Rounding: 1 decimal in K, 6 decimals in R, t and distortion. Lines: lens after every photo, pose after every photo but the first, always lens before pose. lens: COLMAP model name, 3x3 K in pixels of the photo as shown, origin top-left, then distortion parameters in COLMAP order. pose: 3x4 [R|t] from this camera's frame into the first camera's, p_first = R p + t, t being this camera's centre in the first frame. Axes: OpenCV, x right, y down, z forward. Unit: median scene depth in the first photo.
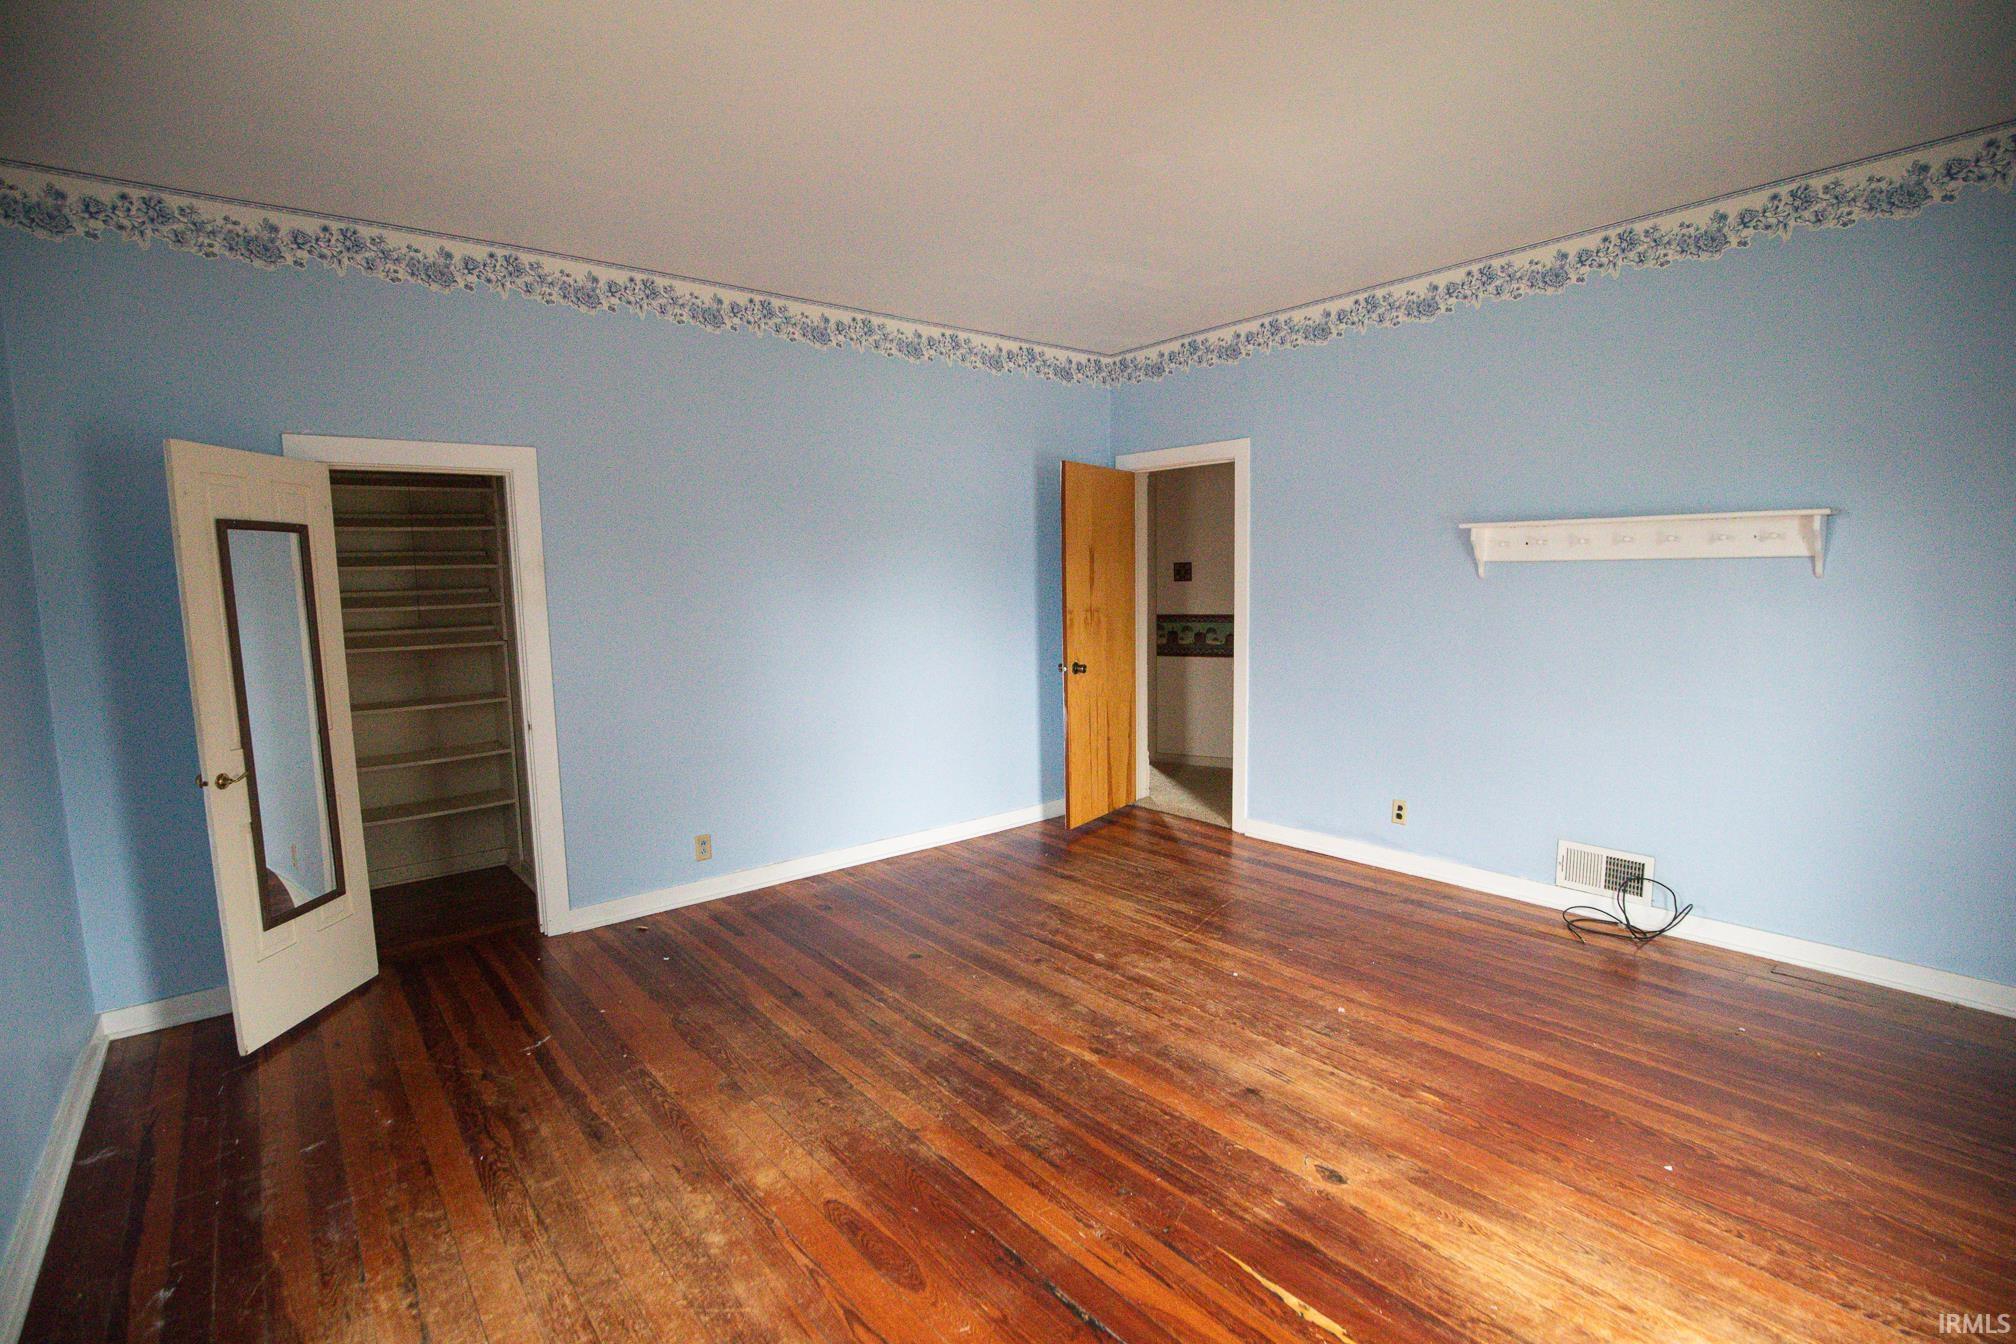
lens RADIAL K [[941.9, 0, 1004.9], [0, 941.9, 677.1], [0, 0, 1]] dist [-0.030809, 0.003956]
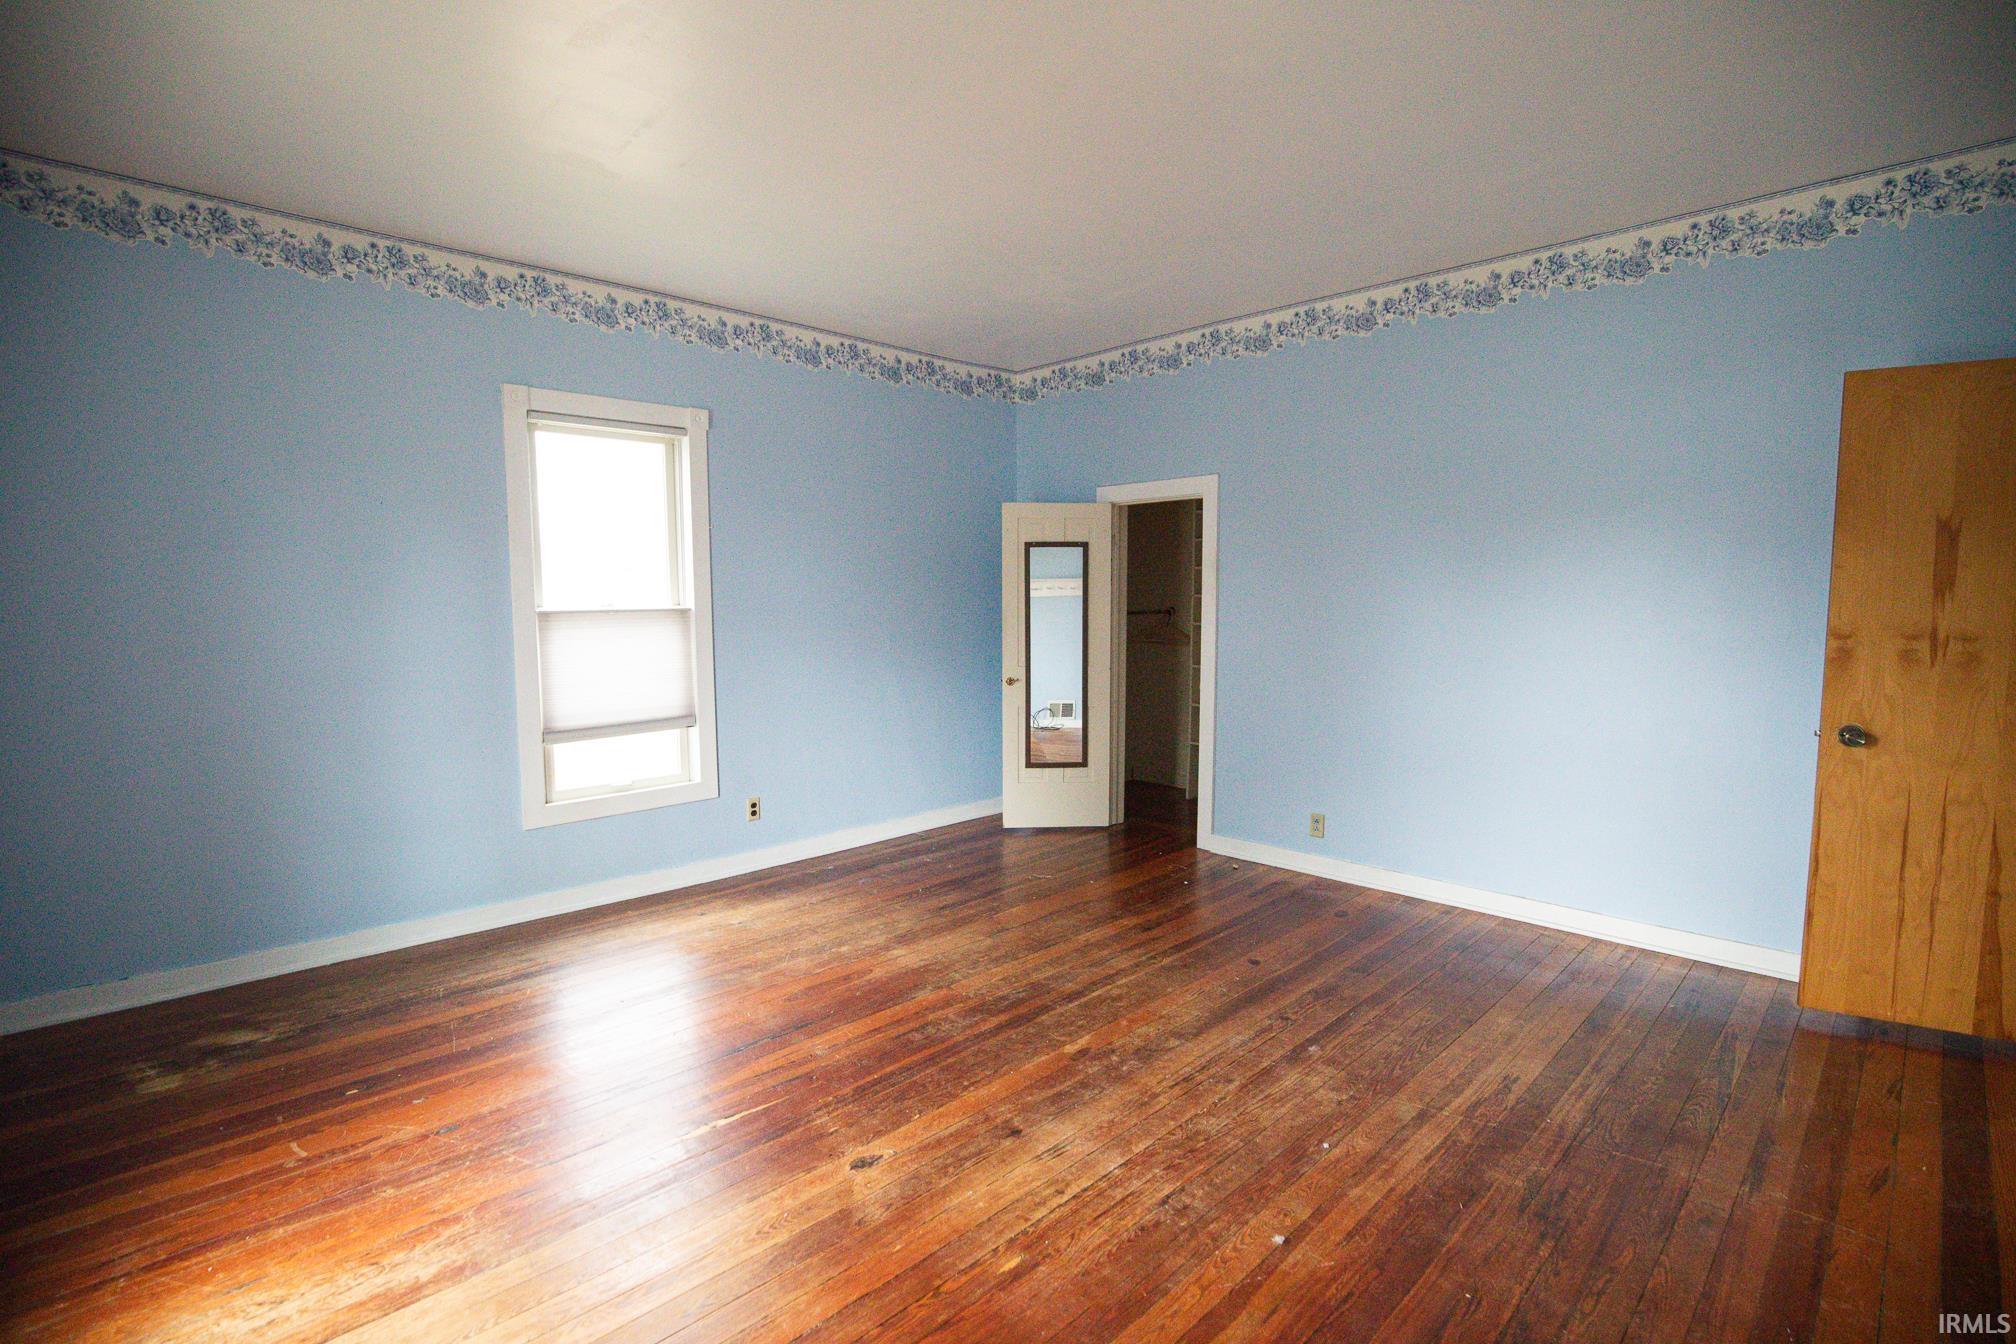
lens RADIAL K [[941.9, 0, 1000.2], [0, 941.9, 675.4], [0, 0, 1]] dist [-0.030809, 0.003956]
pose [[0.076704, 0.109258, -0.991050, 0.947866], [-0.098949, 0.989905, 0.101473, -0.083387], [0.992132, 0.090280, 0.086741, 0.720959]]
